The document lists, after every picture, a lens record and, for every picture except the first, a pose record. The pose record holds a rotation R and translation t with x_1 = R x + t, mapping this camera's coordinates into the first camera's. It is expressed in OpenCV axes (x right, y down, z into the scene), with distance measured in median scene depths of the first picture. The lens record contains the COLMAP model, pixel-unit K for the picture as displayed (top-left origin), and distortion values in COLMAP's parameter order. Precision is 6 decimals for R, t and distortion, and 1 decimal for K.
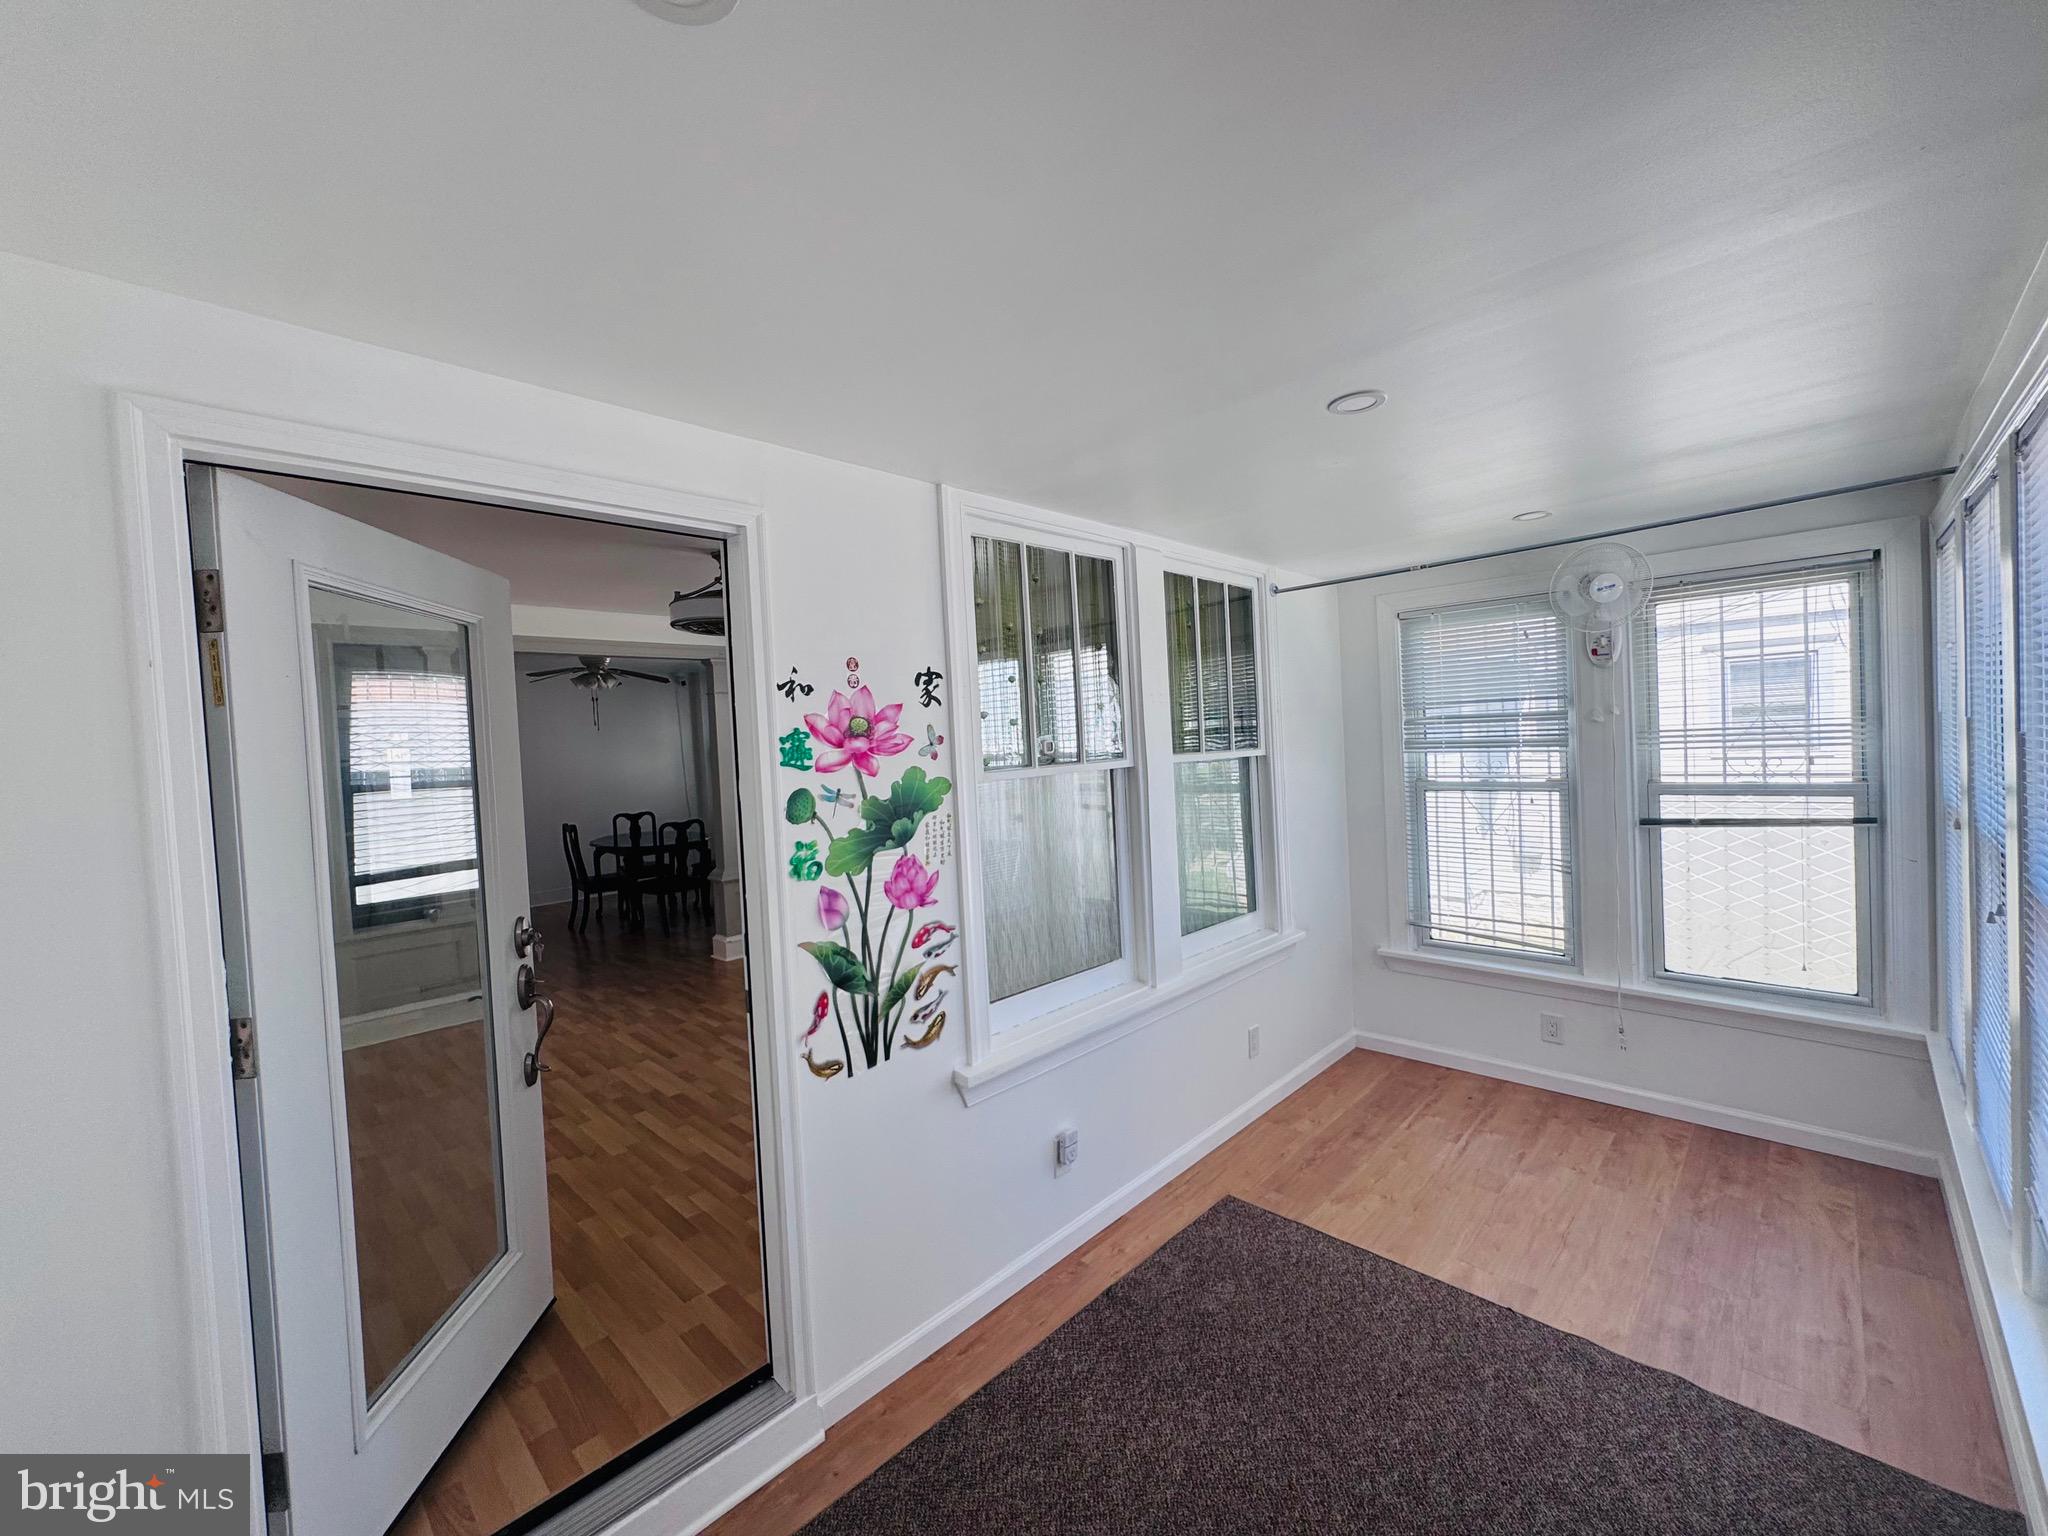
lens RADIAL K [[819.3, 0, 1022.6], [0, 819.3, 765.1], [0, 0, 1]] dist [-0.000975, 0.000217]
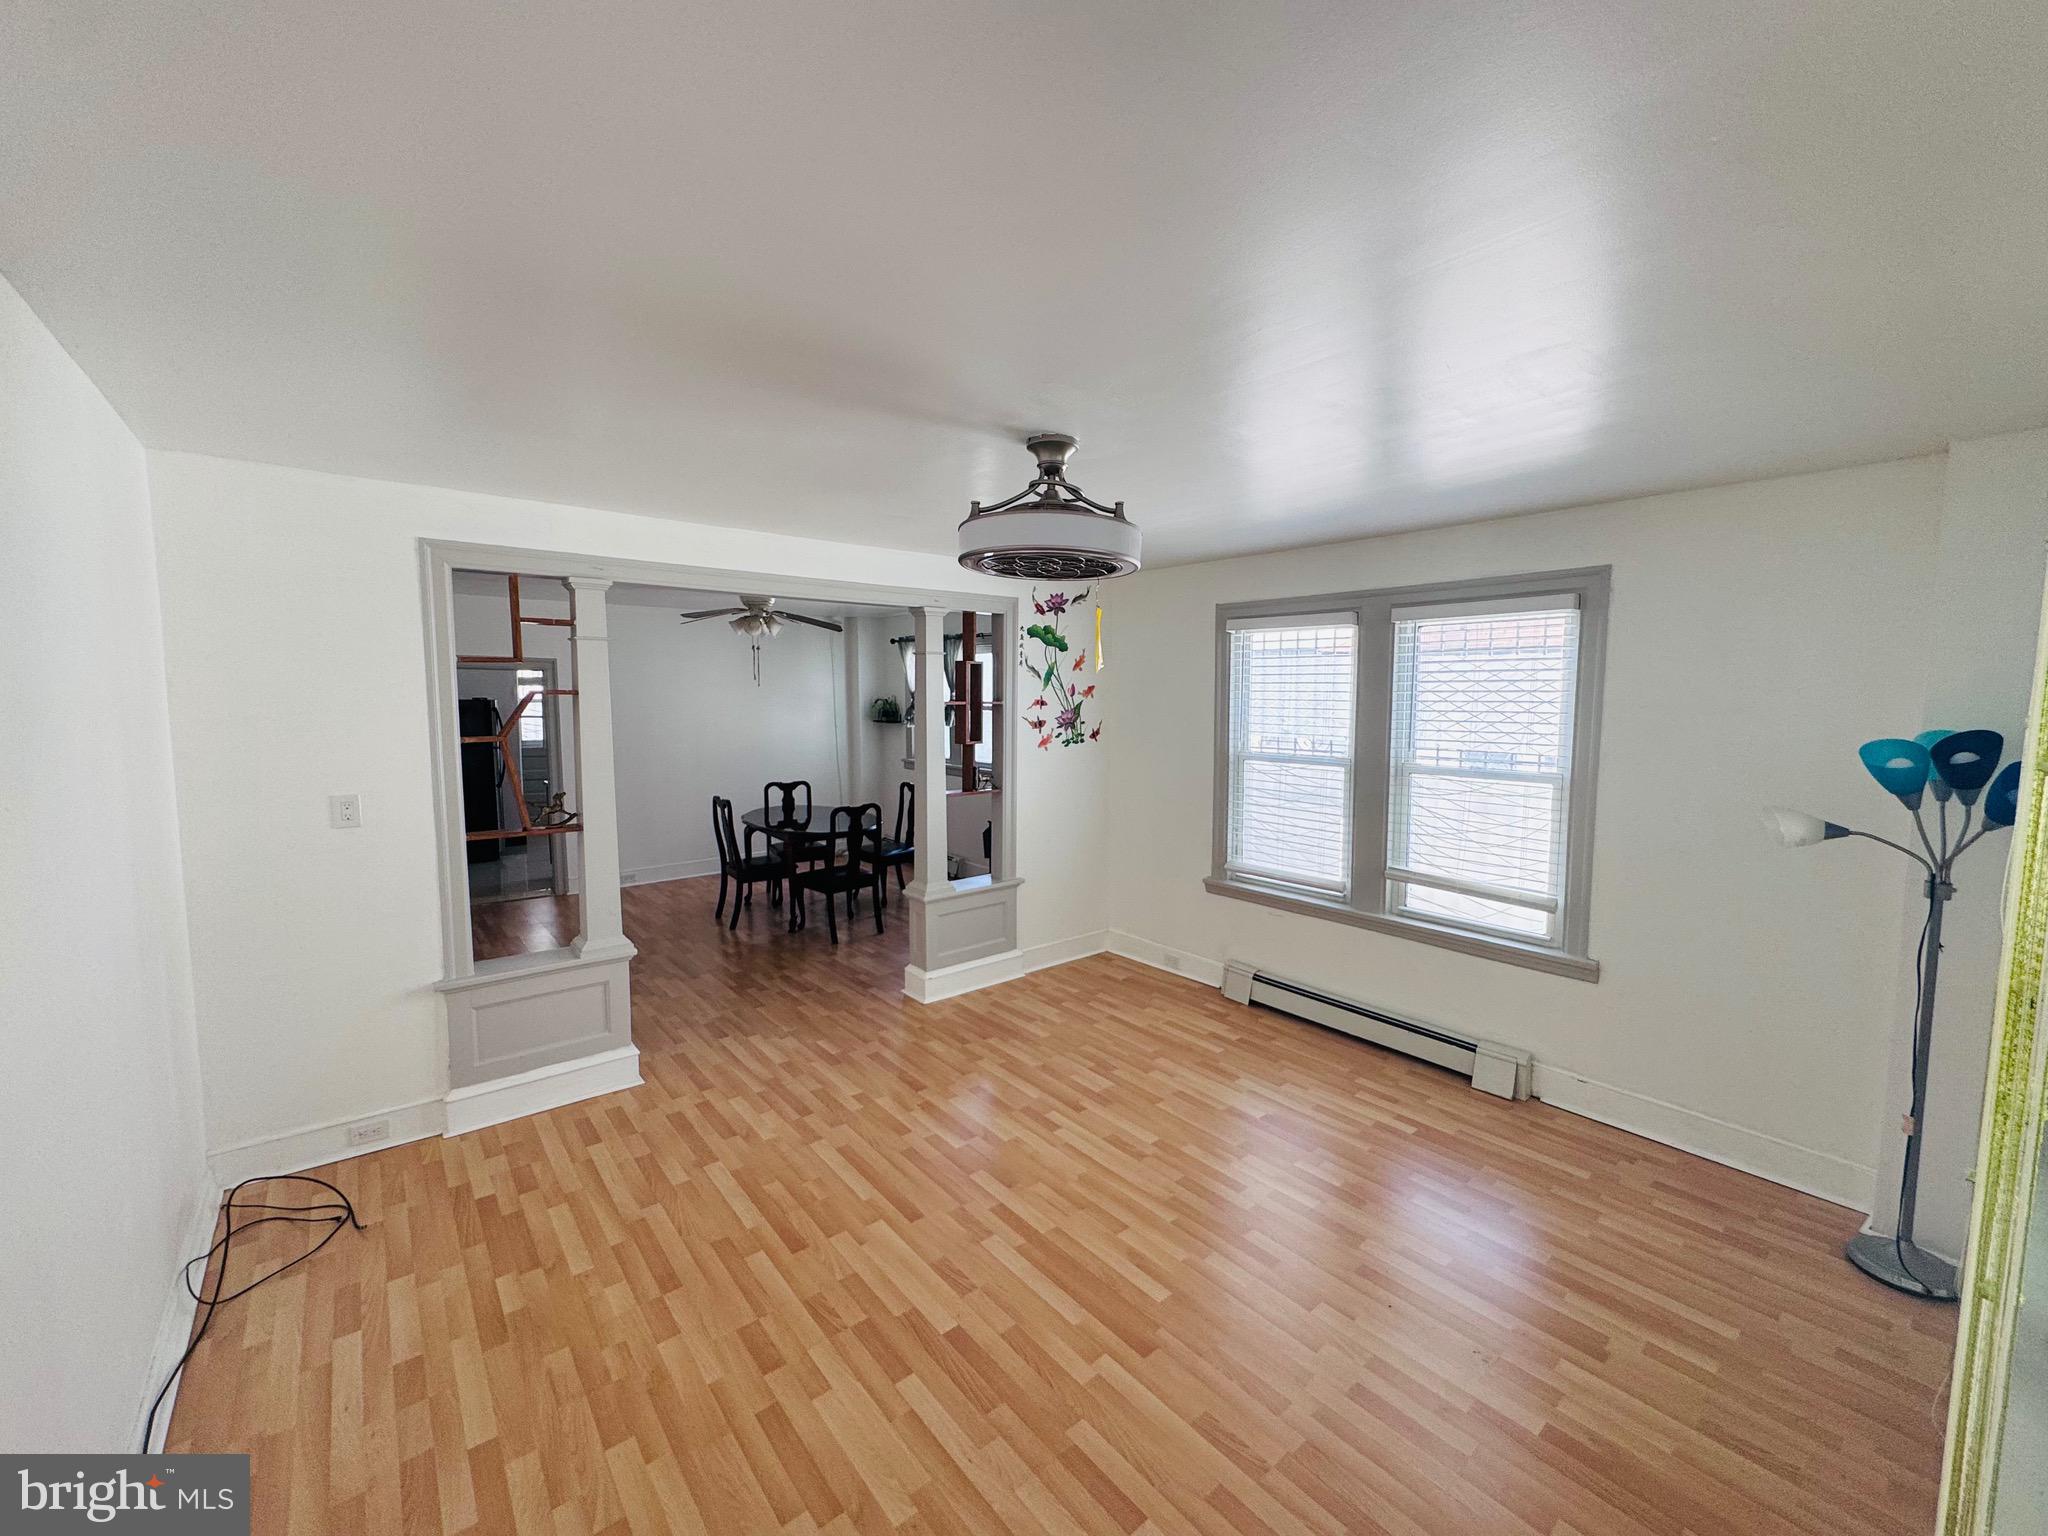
lens RADIAL K [[819.3, 0, 1028.5], [0, 819.3, 767.6], [0, 0, 1]] dist [-0.000975, 0.000217]
pose [[0.993176, 0.063071, -0.098096, -0.219794], [-0.056667, 0.996159, 0.066748, -0.042715], [0.101929, -0.060734, 0.992936, 0.277660]]
